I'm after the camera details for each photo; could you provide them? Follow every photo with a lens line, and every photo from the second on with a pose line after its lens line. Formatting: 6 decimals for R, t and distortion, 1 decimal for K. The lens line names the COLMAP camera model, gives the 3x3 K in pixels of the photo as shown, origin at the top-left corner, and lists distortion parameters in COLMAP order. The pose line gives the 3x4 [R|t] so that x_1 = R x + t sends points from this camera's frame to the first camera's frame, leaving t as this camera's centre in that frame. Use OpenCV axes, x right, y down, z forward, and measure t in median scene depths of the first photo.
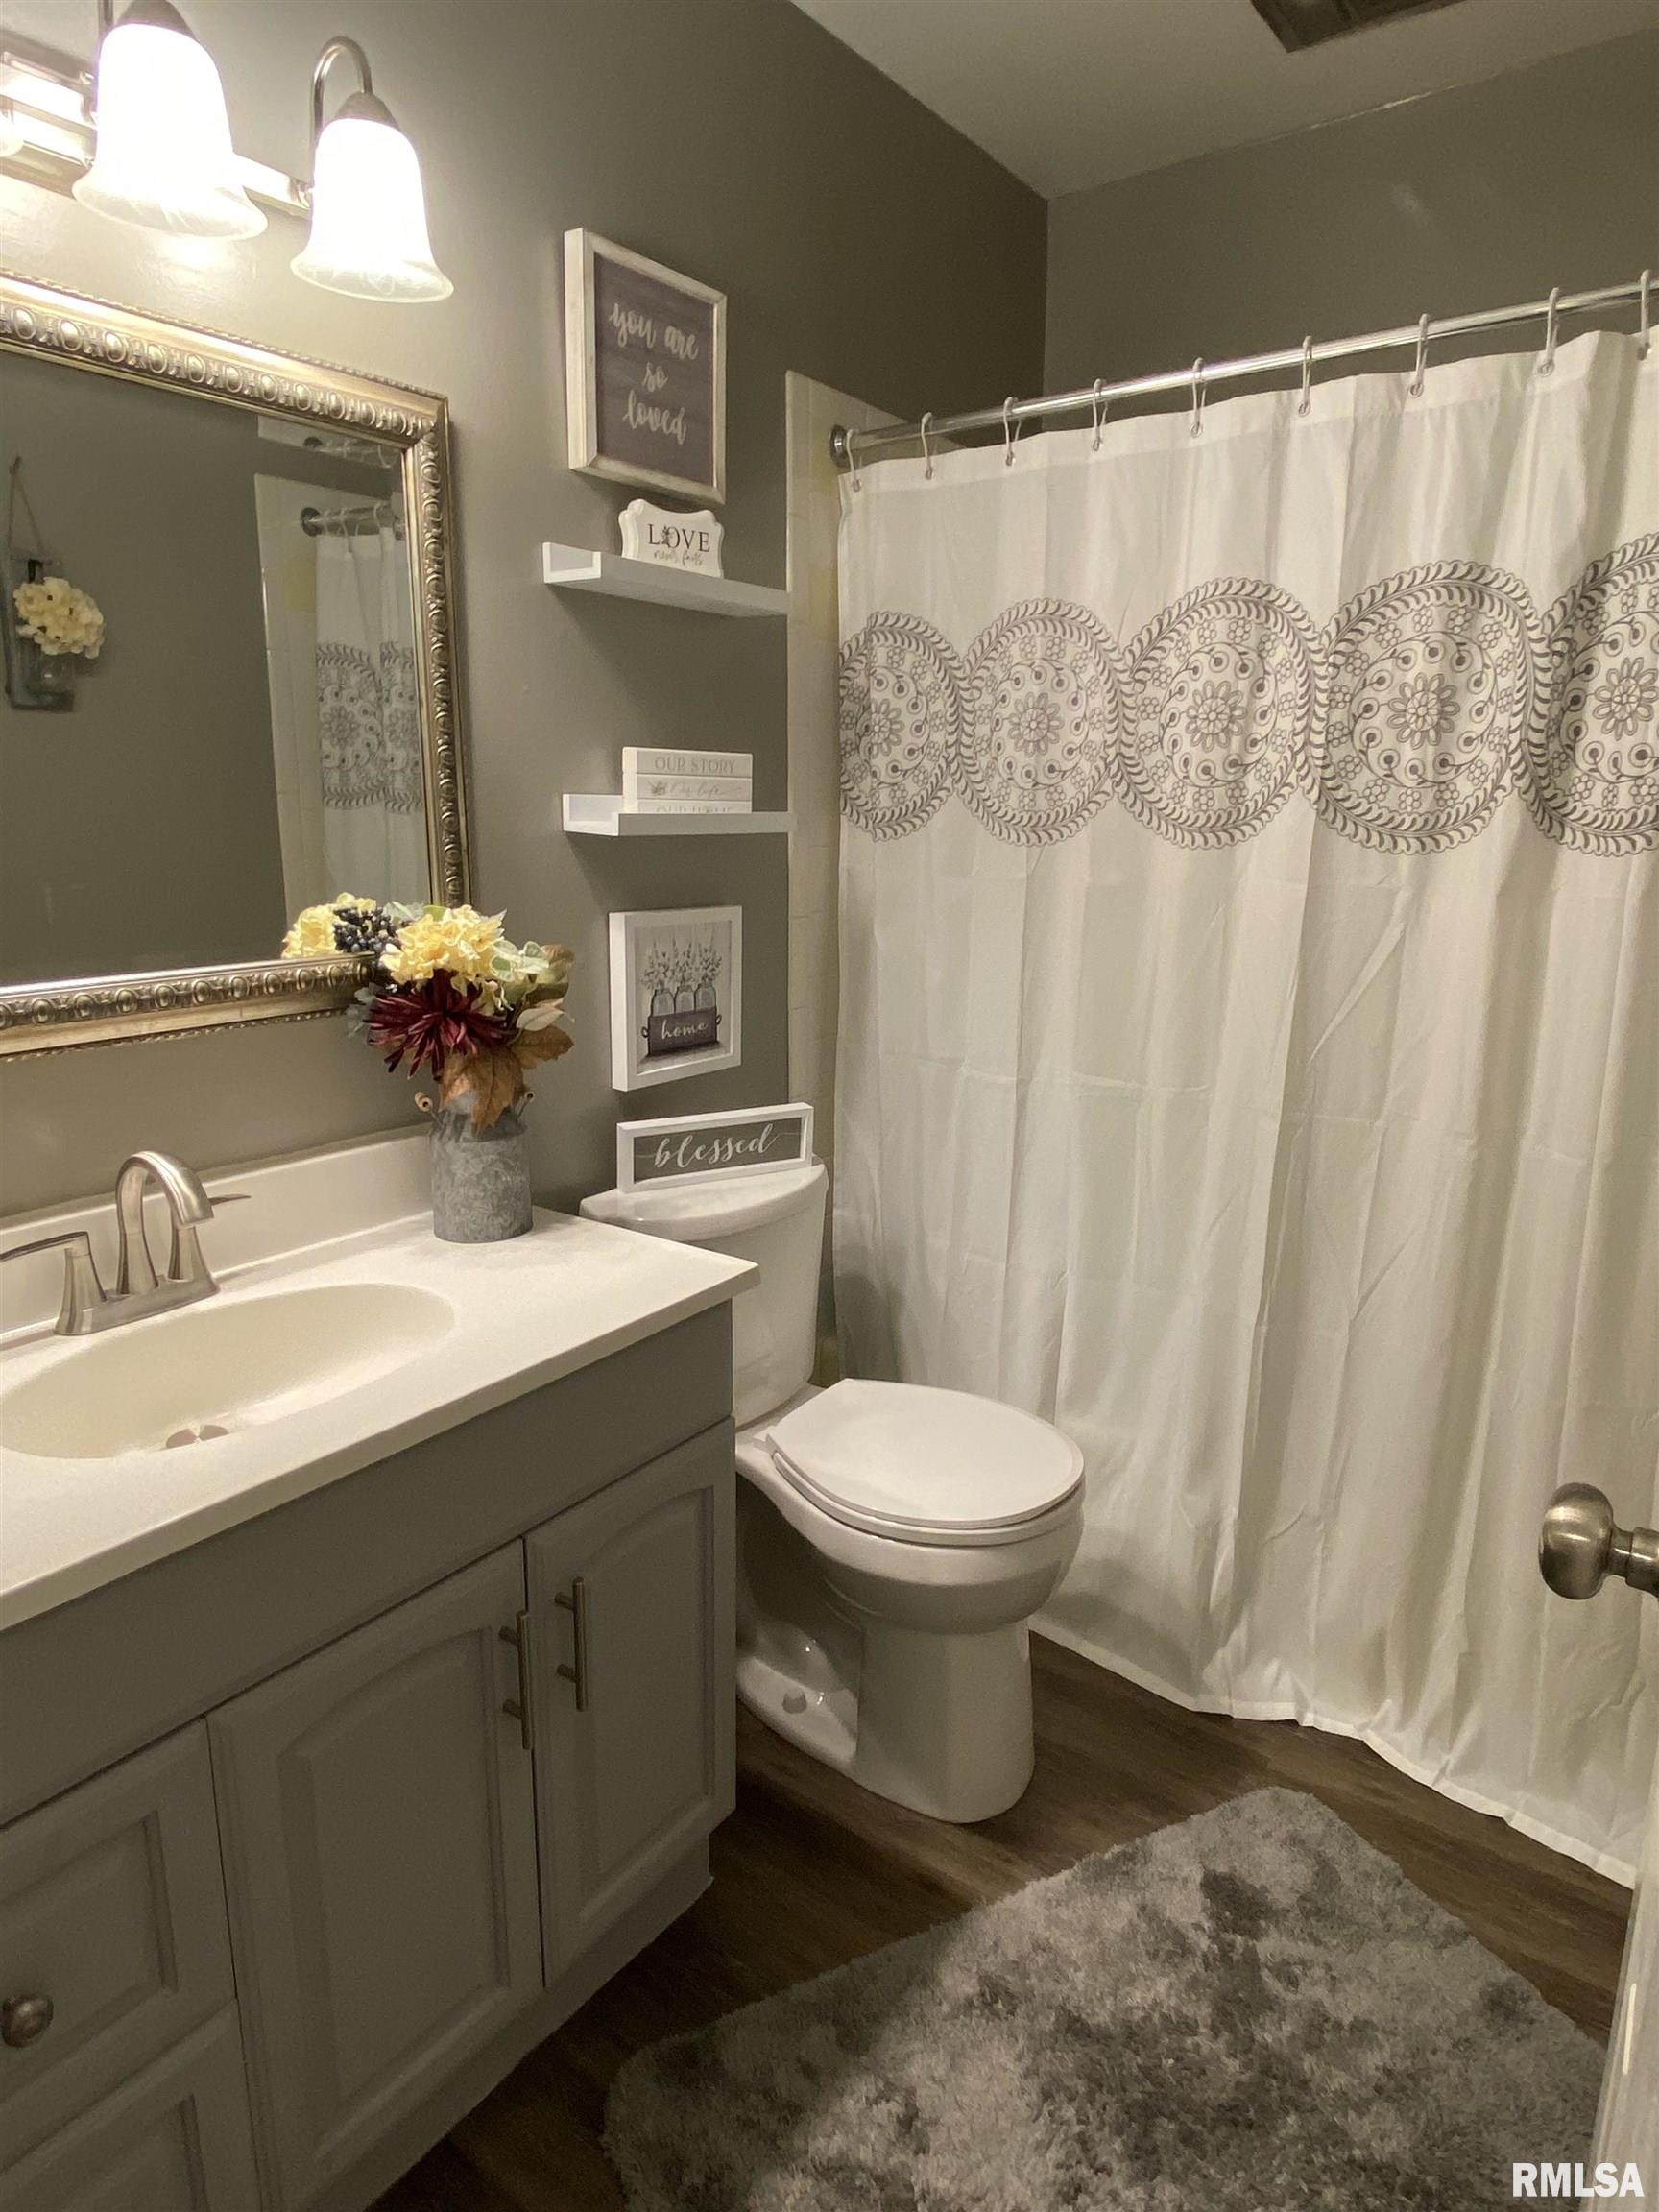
lens RADIAL K [[1289.7, 0, 829.5], [0, 1289.7, 1106.0], [0, 0, 1]] dist [0.003801, -0.000433]
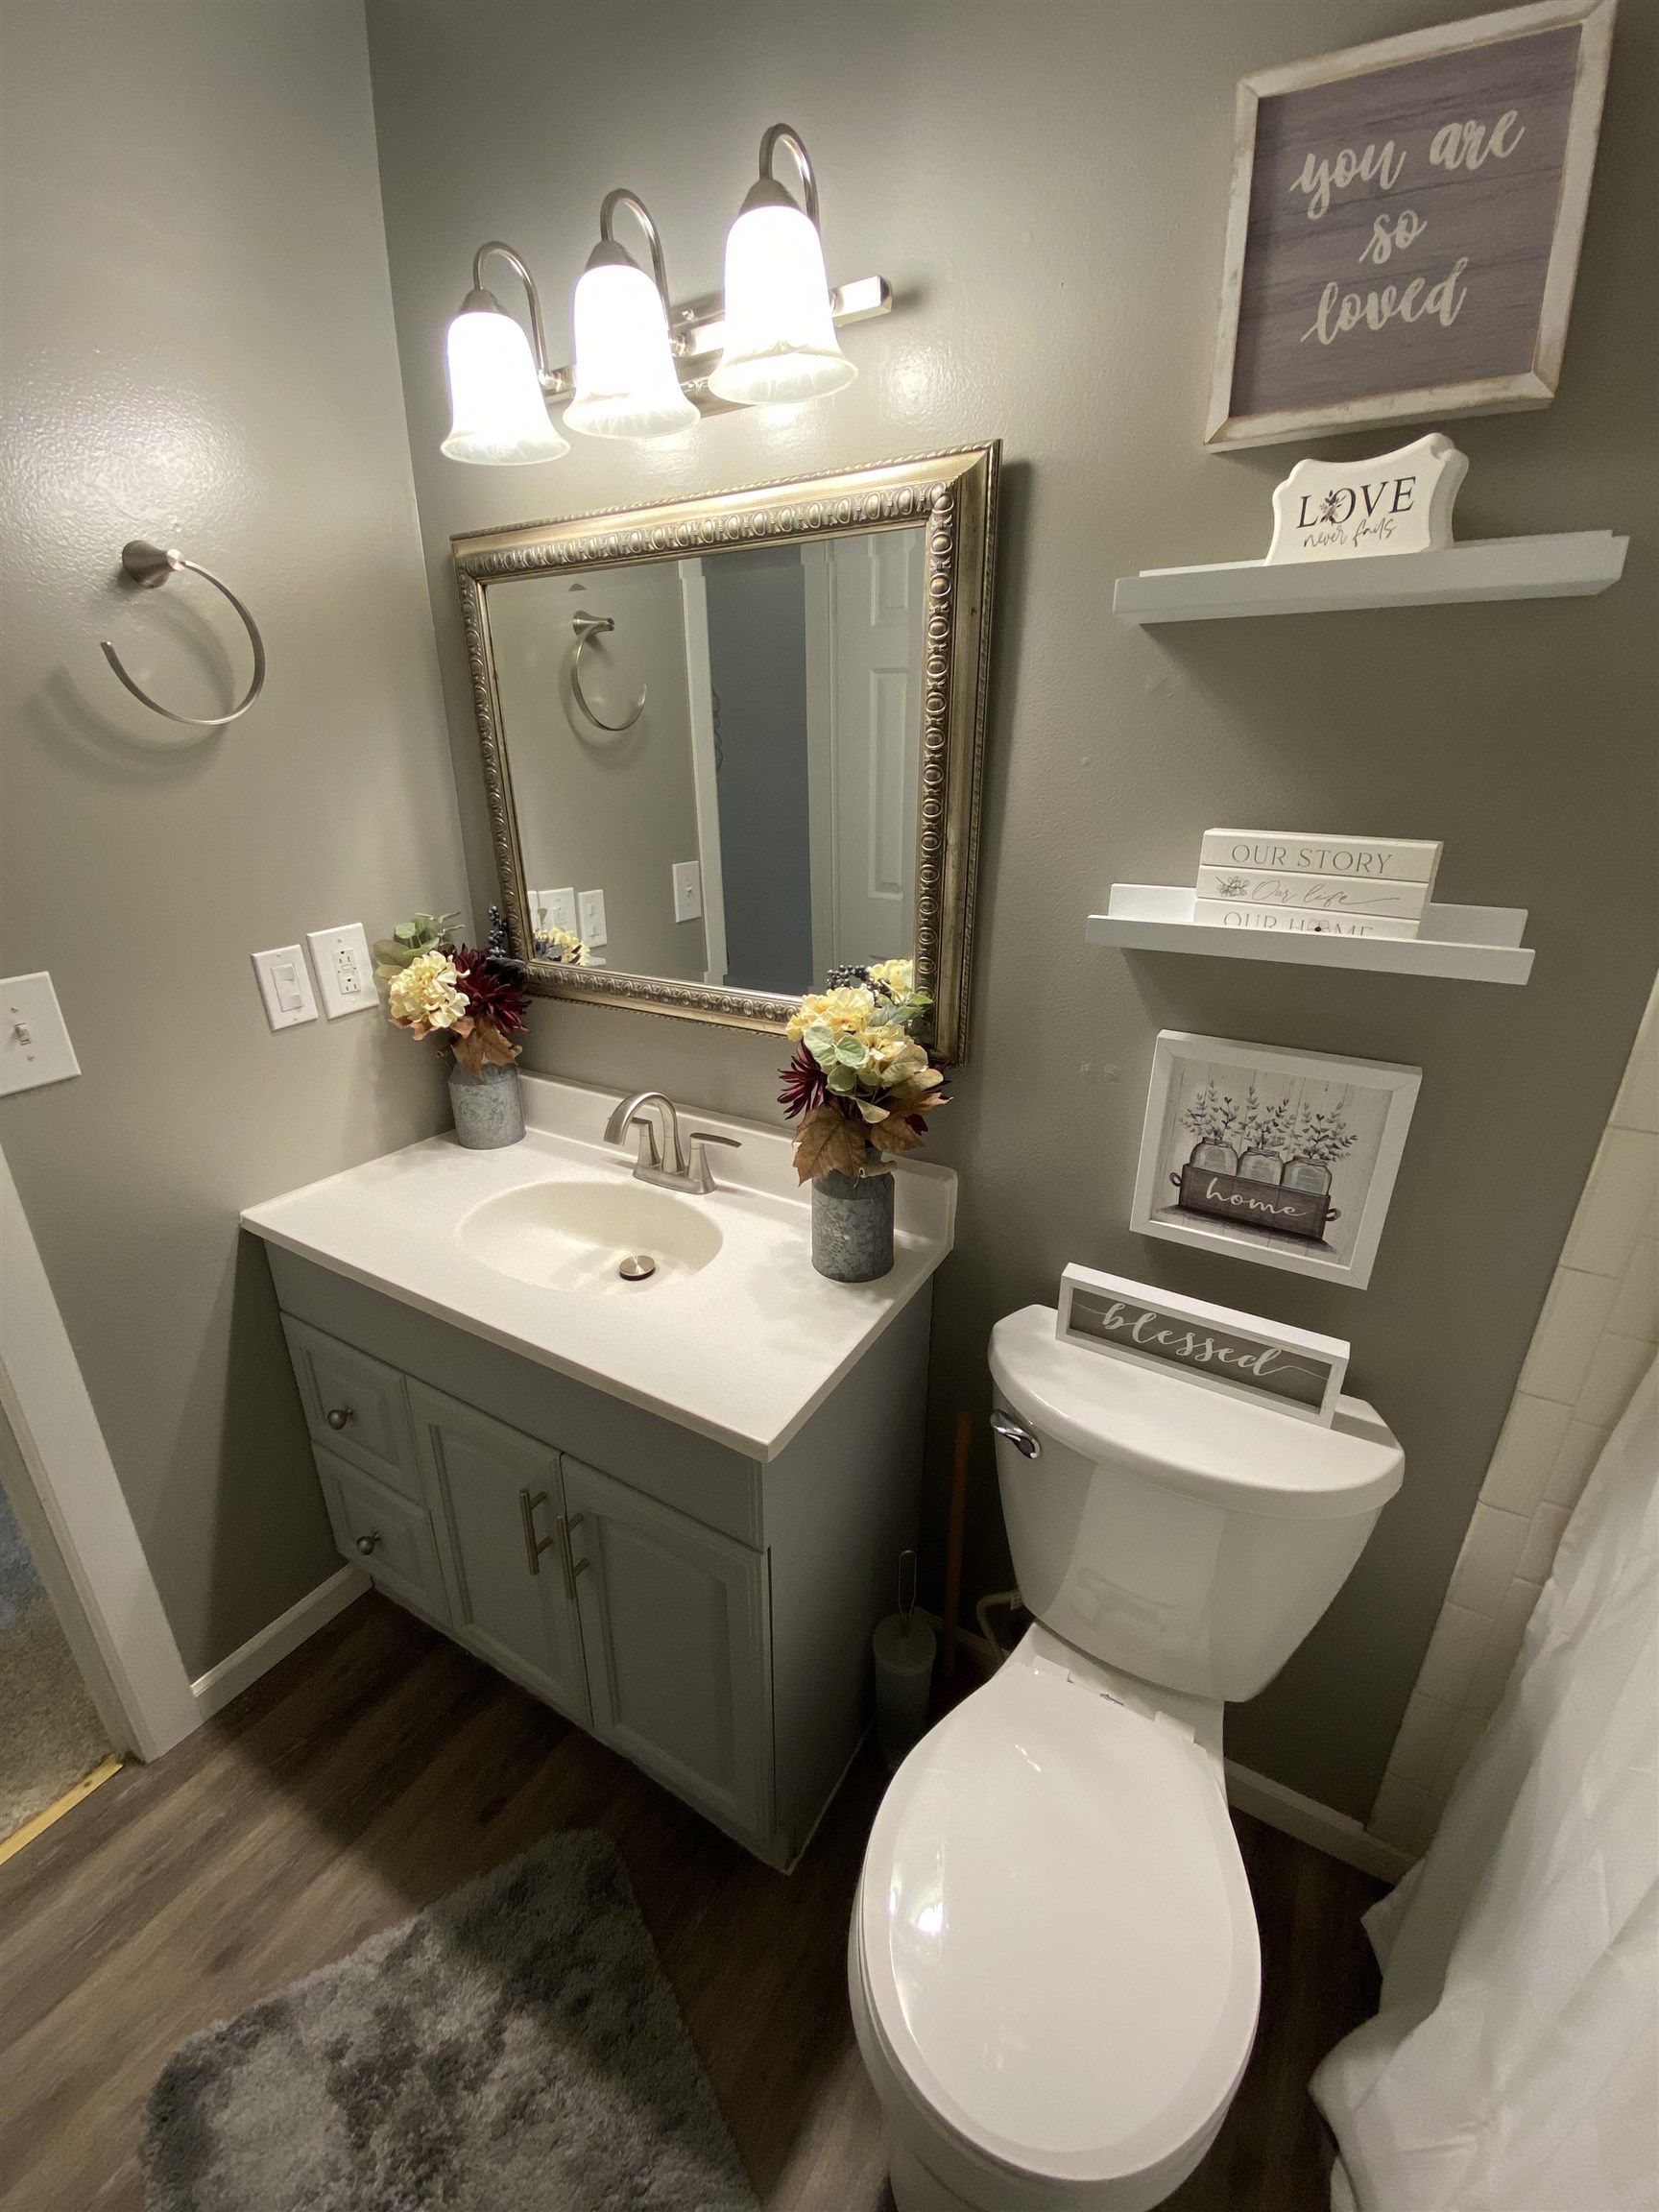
lens RADIAL K [[906.5, 0, 829.5], [0, 906.5, 1106.0], [0, 0, 1]] dist [-0.000832, -0.010226]
pose [[0.099032, 0.351109, -0.931083, 0.377922], [-0.229196, 0.918573, 0.322013, -0.251285], [0.968329, 0.181511, 0.171441, 0.730765]]
